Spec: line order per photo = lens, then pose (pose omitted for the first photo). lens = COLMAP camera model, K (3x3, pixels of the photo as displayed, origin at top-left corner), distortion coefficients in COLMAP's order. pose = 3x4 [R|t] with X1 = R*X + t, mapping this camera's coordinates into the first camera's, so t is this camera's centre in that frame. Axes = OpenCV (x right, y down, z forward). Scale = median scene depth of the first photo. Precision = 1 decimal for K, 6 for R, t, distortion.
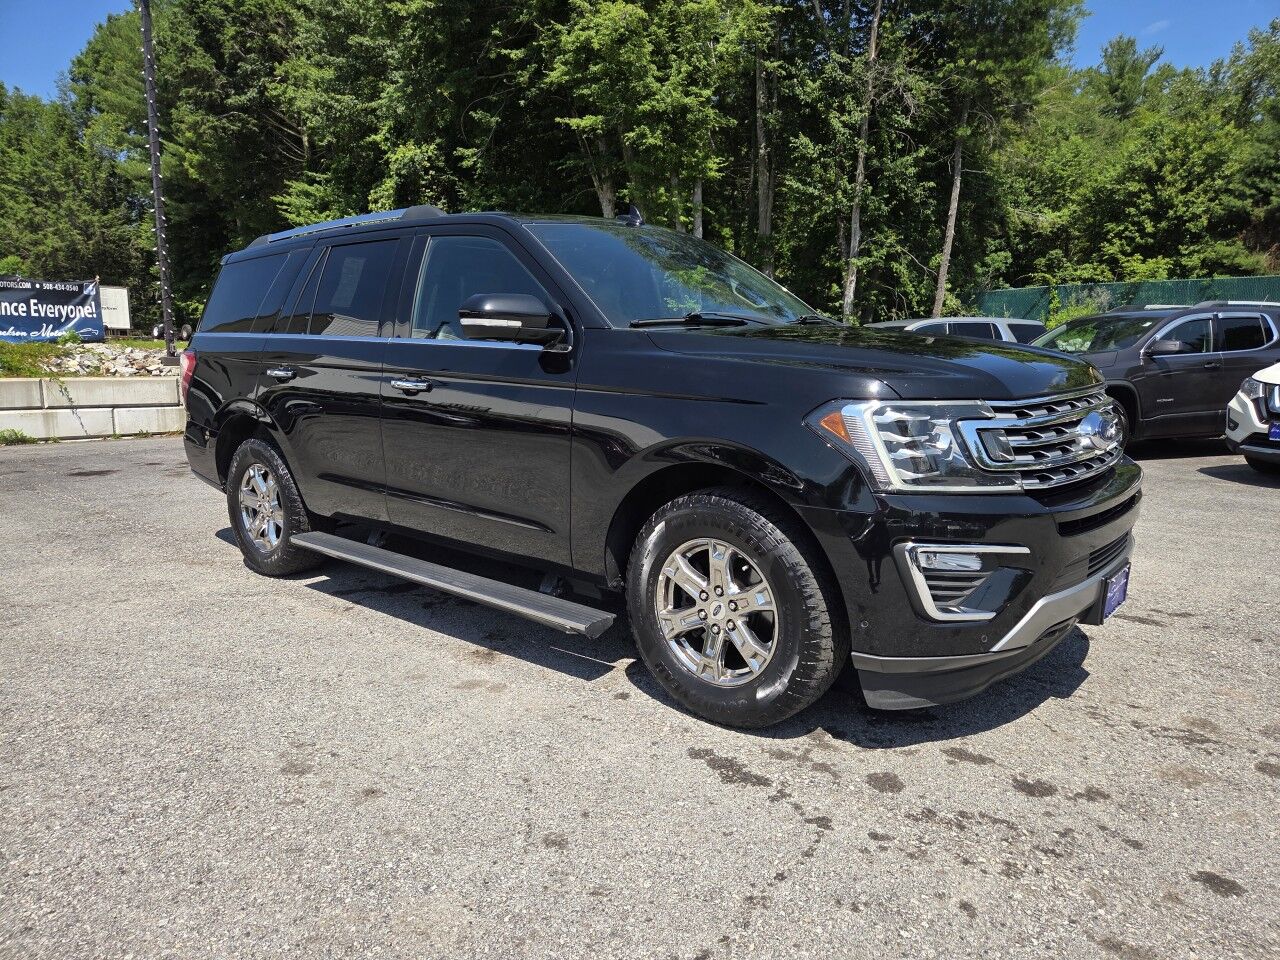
lens RADIAL K [[855.5, 0, 624.5], [0, 855.5, 481.4], [0, 0, 1]] dist [0.066128, -0.045073]
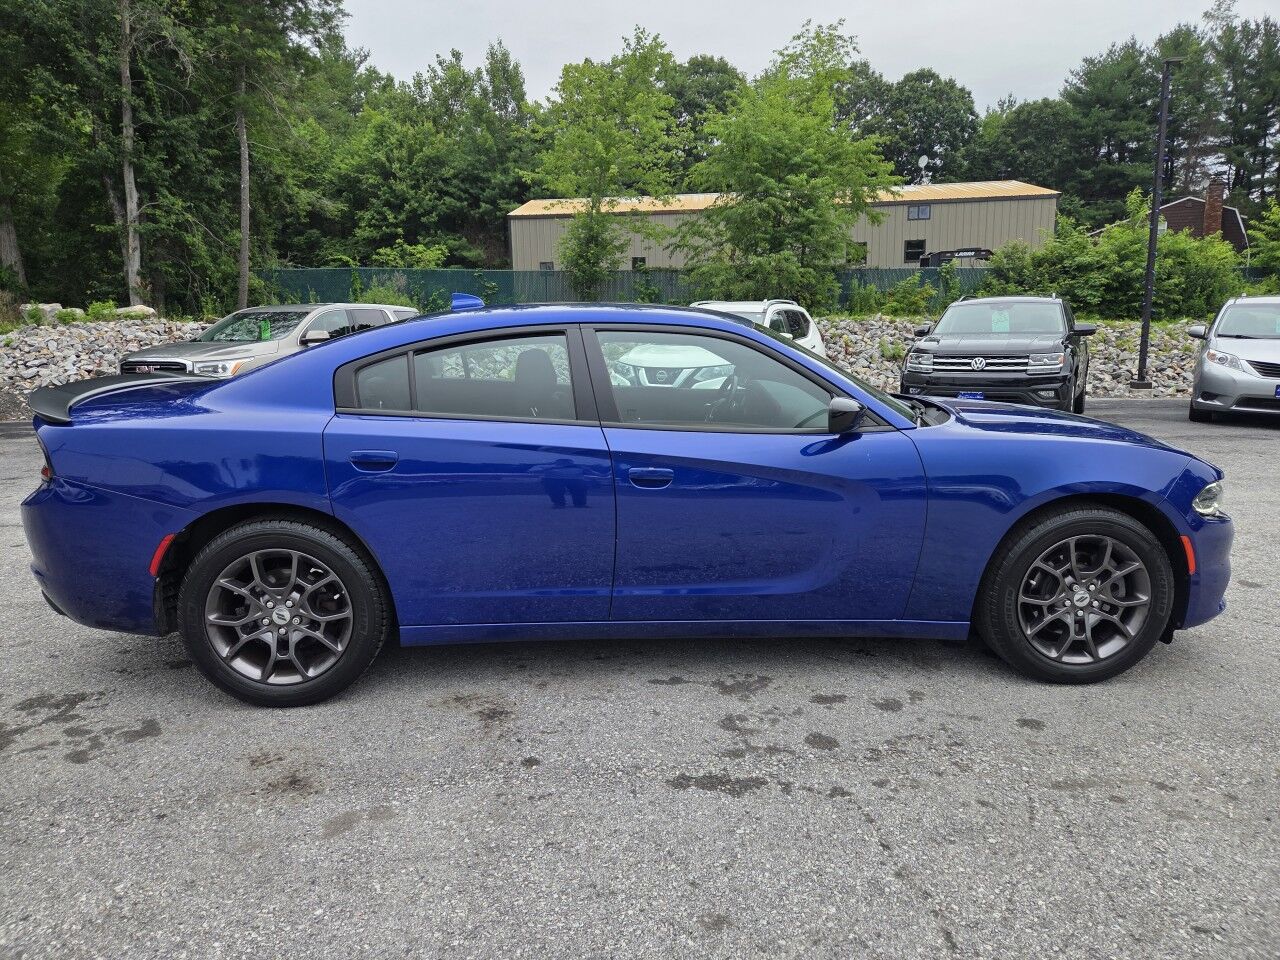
lens RADIAL K [[855.5, 0, 624.5], [0, 855.5, 481.4], [0, 0, 1]] dist [0.066128, -0.045073]
pose [[0.689677, -0.135730, 0.711283, -0.061501], [0.114427, 0.990362, 0.078034, -0.011748], [-0.715019, 0.027572, 0.698561, 0.032256]]
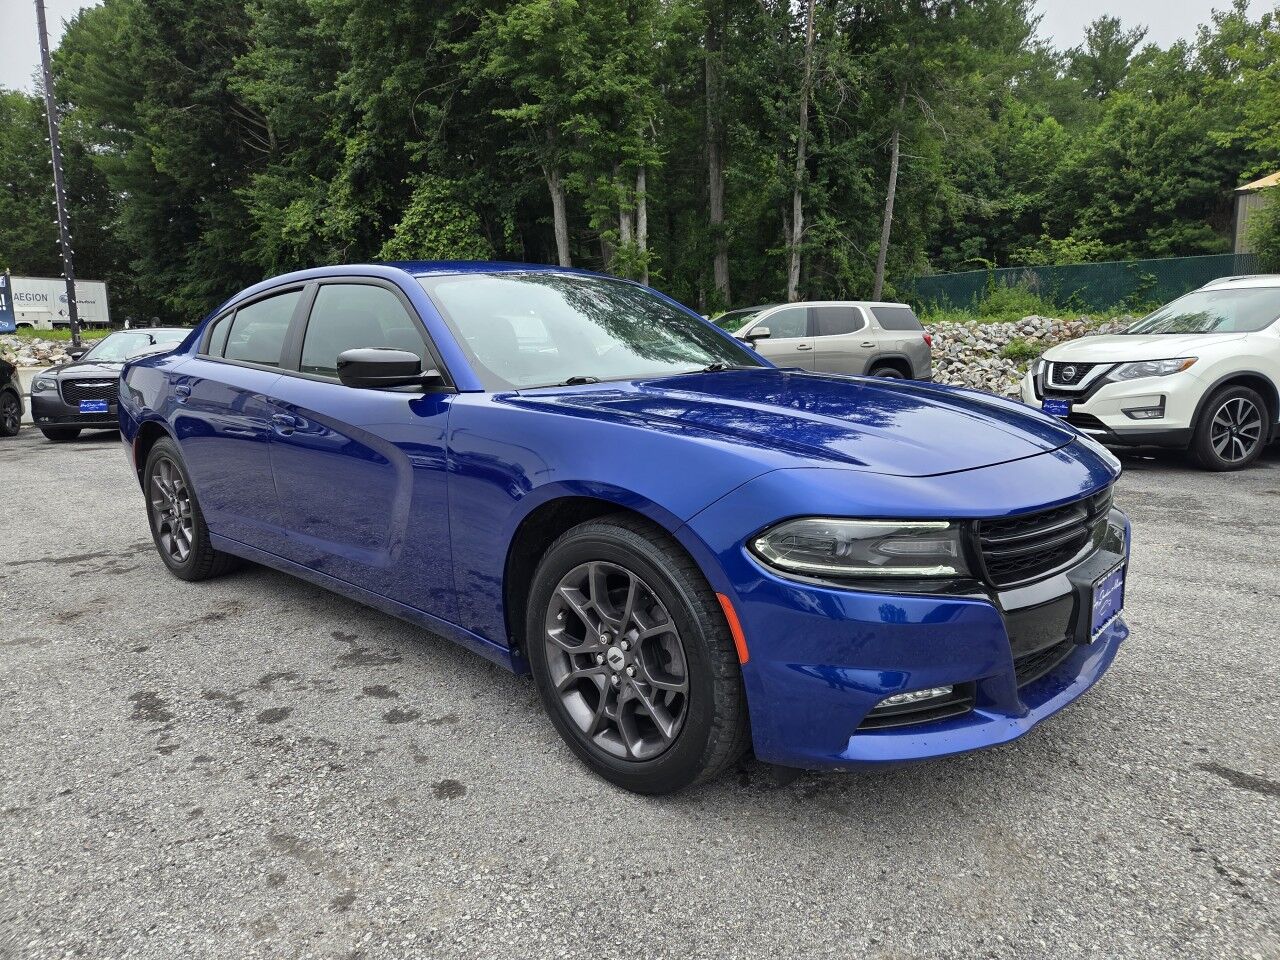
lens RADIAL K [[855.5, 0, 624.5], [0, 855.5, 481.4], [0, 0, 1]] dist [0.066128, -0.045073]
pose [[0.999920, -0.007959, -0.009852, 0.077690], [0.008069, 0.999905, 0.011138, 0.004845], [0.009762, -0.011217, 0.999889, -0.011174]]
